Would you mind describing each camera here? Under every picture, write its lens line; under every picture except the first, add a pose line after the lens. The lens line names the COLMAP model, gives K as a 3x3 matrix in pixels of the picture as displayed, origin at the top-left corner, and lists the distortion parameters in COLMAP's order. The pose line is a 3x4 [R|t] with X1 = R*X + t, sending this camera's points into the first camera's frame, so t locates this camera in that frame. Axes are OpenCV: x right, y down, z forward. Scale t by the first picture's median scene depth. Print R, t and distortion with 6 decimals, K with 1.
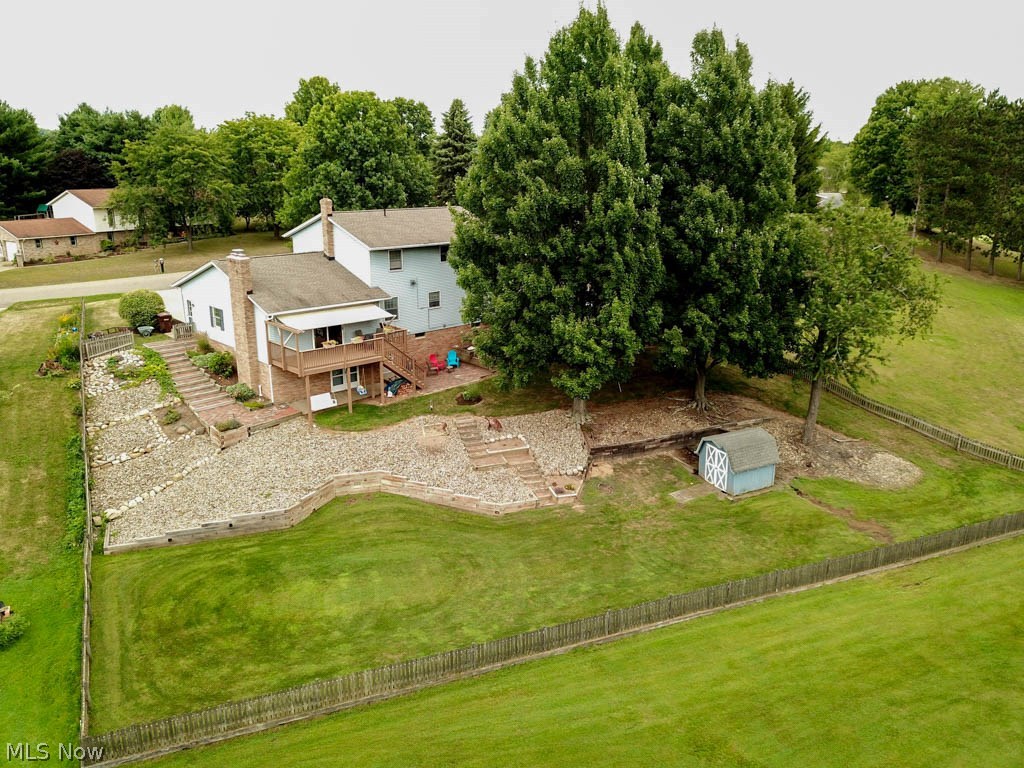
lens RADIAL K [[781.3, 0, 514.6], [0, 781.3, 381.2], [0, 0, 1]] dist [0.042080, -0.005938]
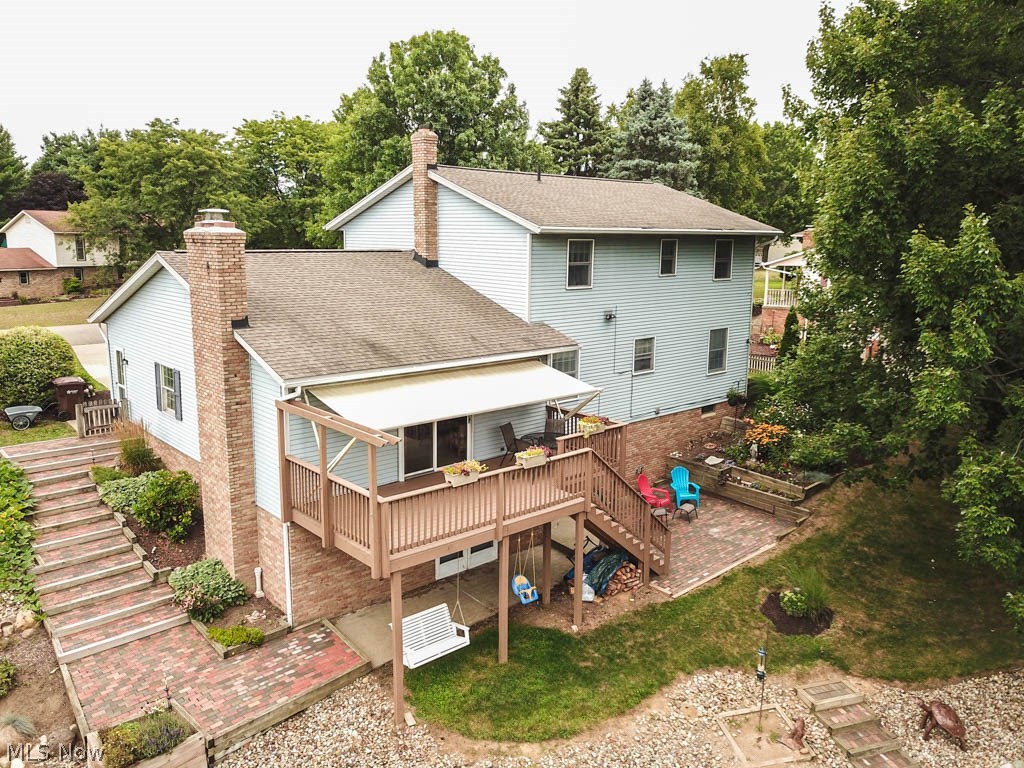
lens RADIAL K [[781.3, 0, 509.2], [0, 781.3, 383.8], [0, 0, 1]] dist [0.042080, -0.005938]
pose [[0.999420, 0.014869, -0.030634, -0.187460], [-0.017541, 0.995887, -0.088884, -0.050877], [0.029187, 0.089370, 0.995571, 0.600122]]
